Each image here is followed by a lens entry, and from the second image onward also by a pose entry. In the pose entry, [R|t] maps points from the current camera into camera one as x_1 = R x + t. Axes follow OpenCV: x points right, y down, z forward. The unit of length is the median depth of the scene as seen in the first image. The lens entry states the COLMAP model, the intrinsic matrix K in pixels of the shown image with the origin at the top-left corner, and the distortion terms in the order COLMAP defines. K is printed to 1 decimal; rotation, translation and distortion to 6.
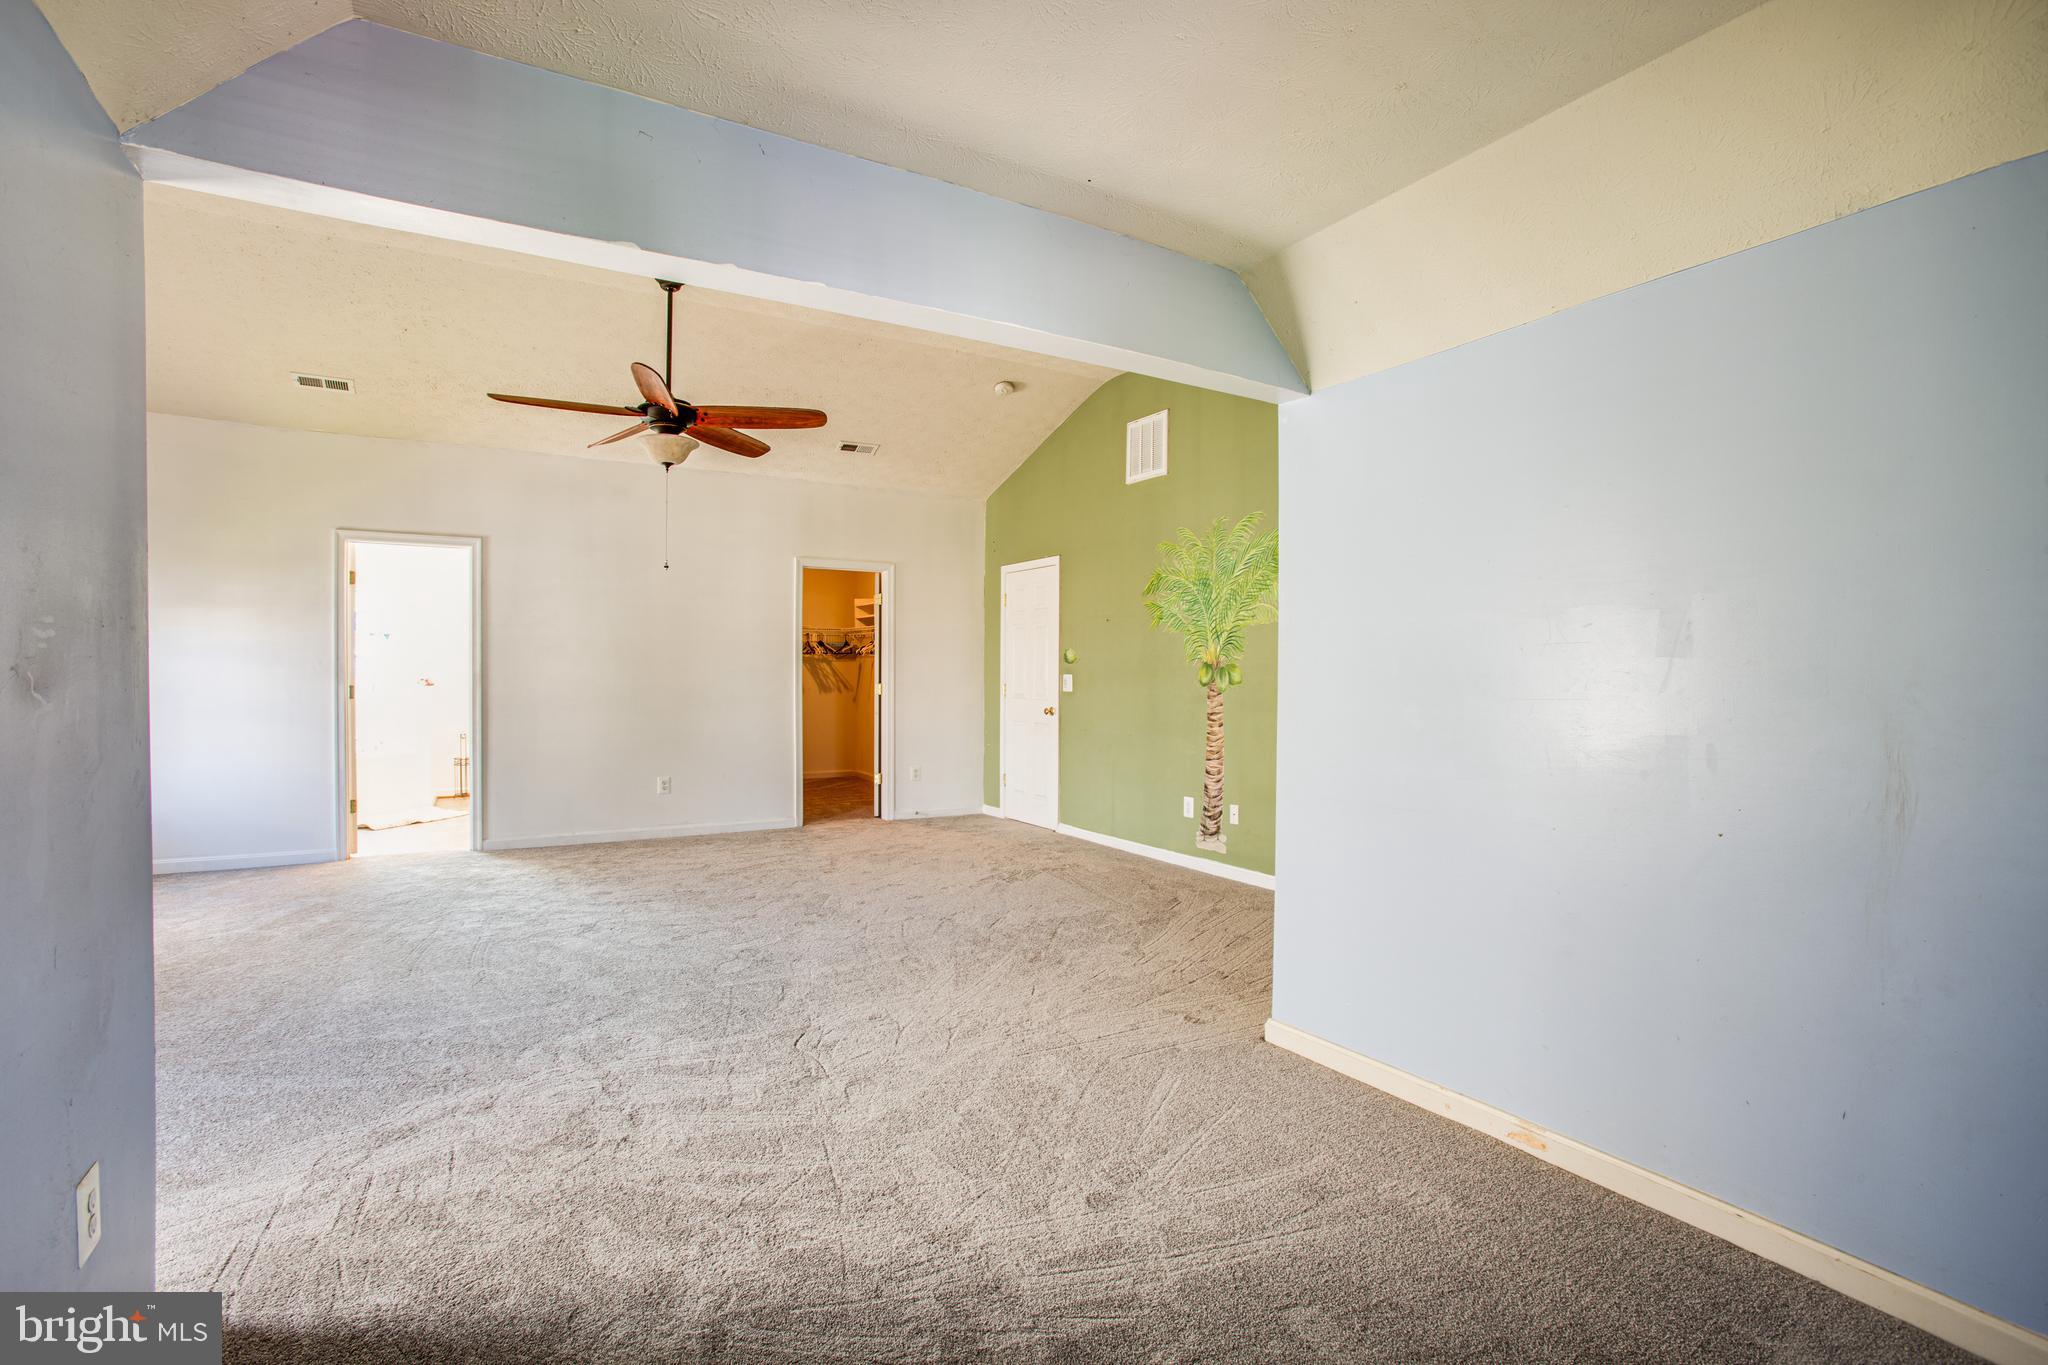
lens RADIAL K [[976.0, 0, 1024.0], [0, 976.0, 676.1], [0, 0, 1]] dist [-0.000872, 0.000024]
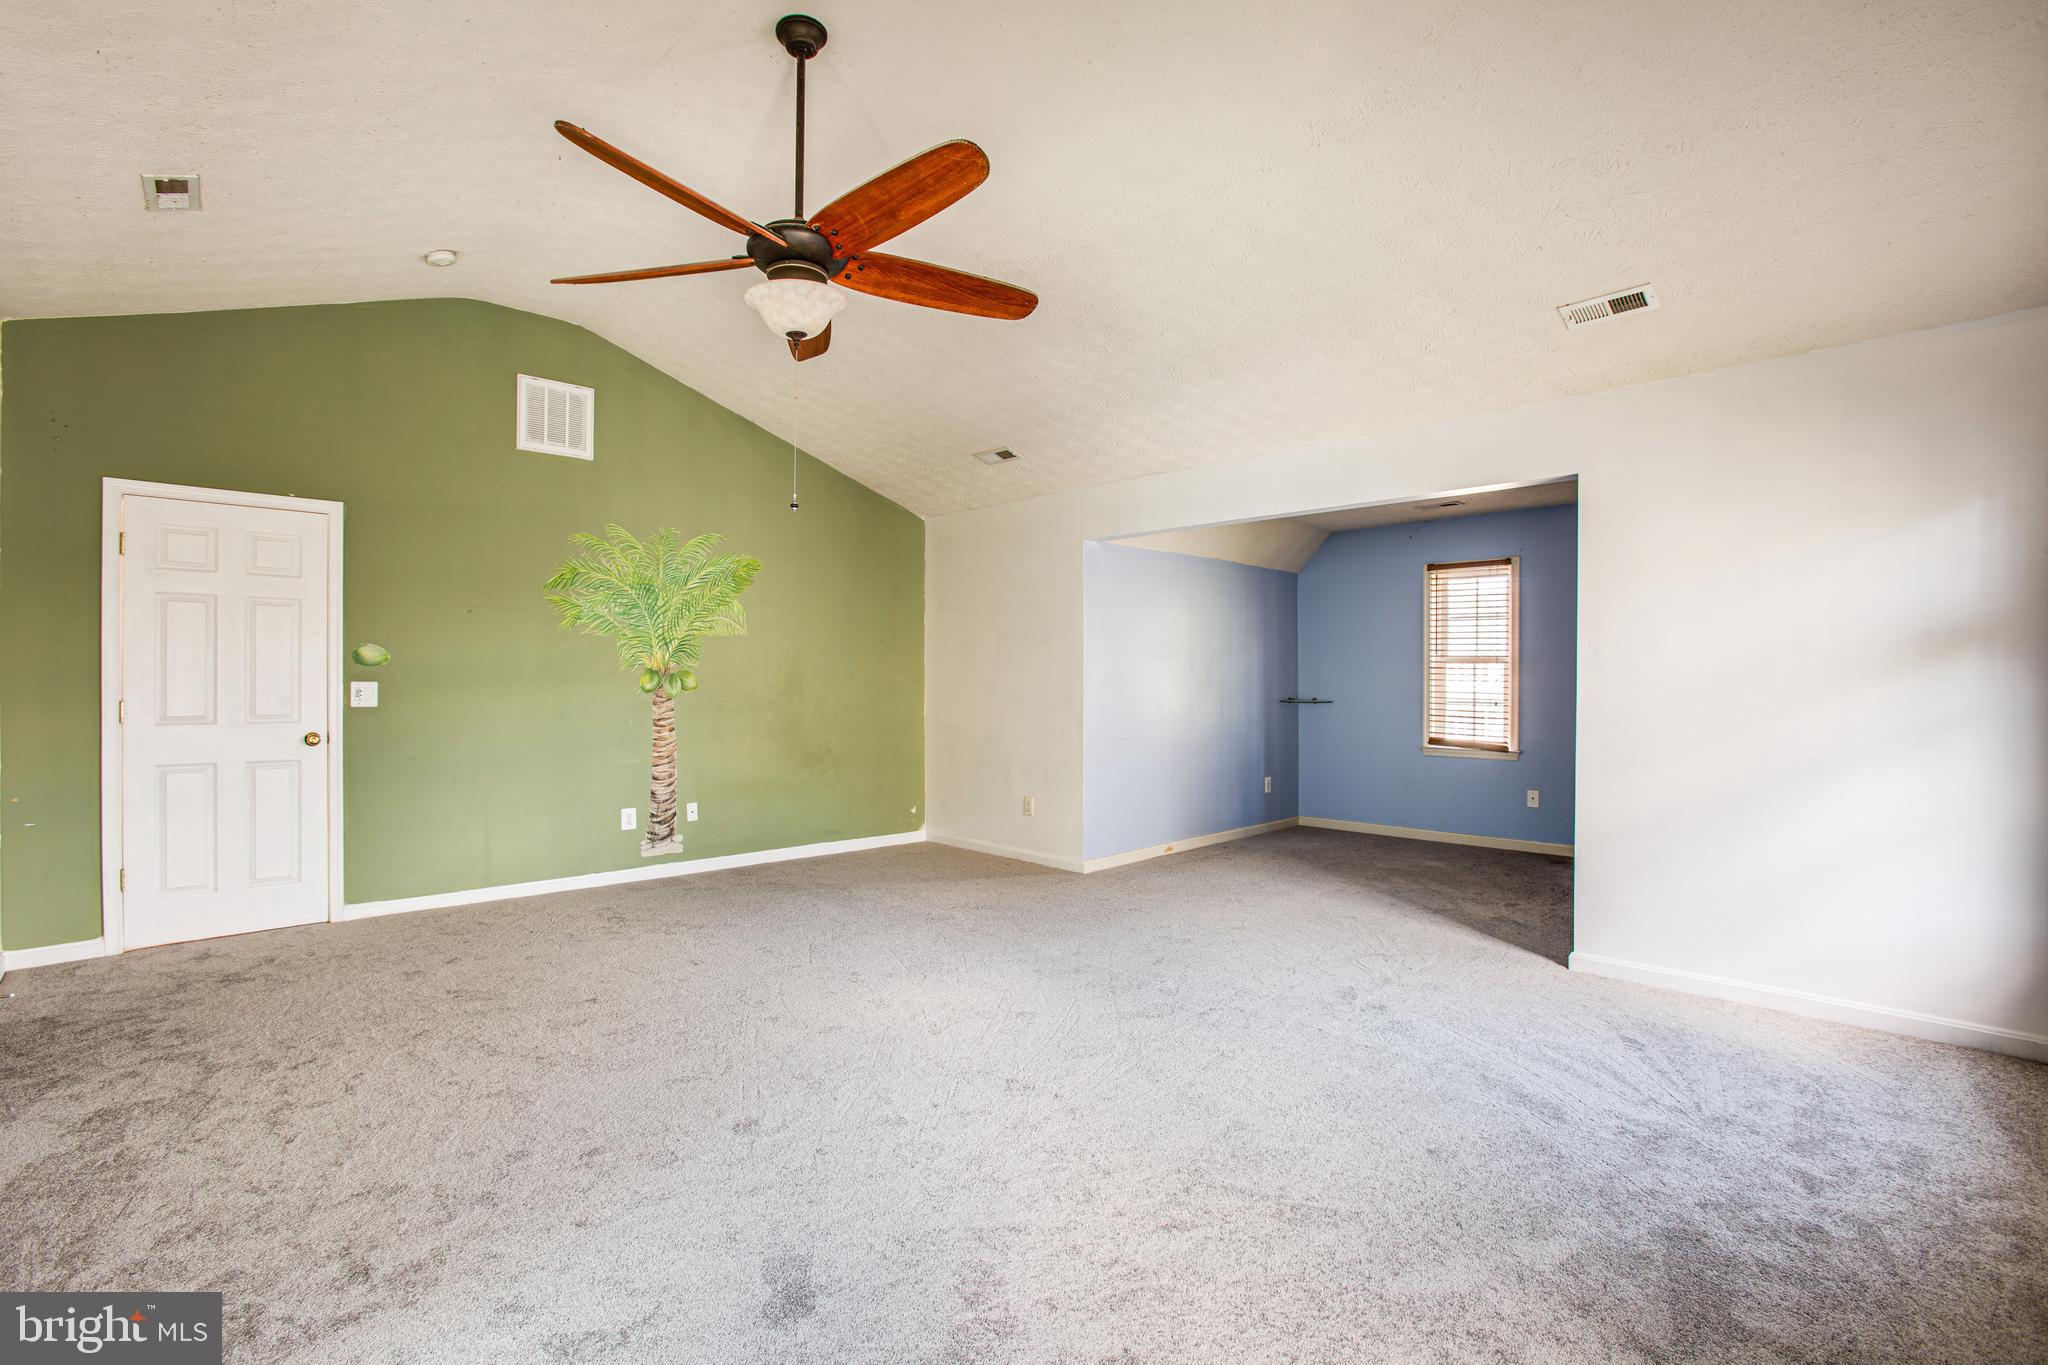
lens RADIAL K [[976.0, 0, 1024.1], [0, 976.0, 682.1], [0, 0, 1]] dist [-0.000872, 0.000024]
pose [[-0.214804, -0.011197, 0.976593, -0.873303], [-0.002062, 0.999937, 0.011011, -0.012212], [-0.976655, 0.000351, -0.214813, 0.847028]]
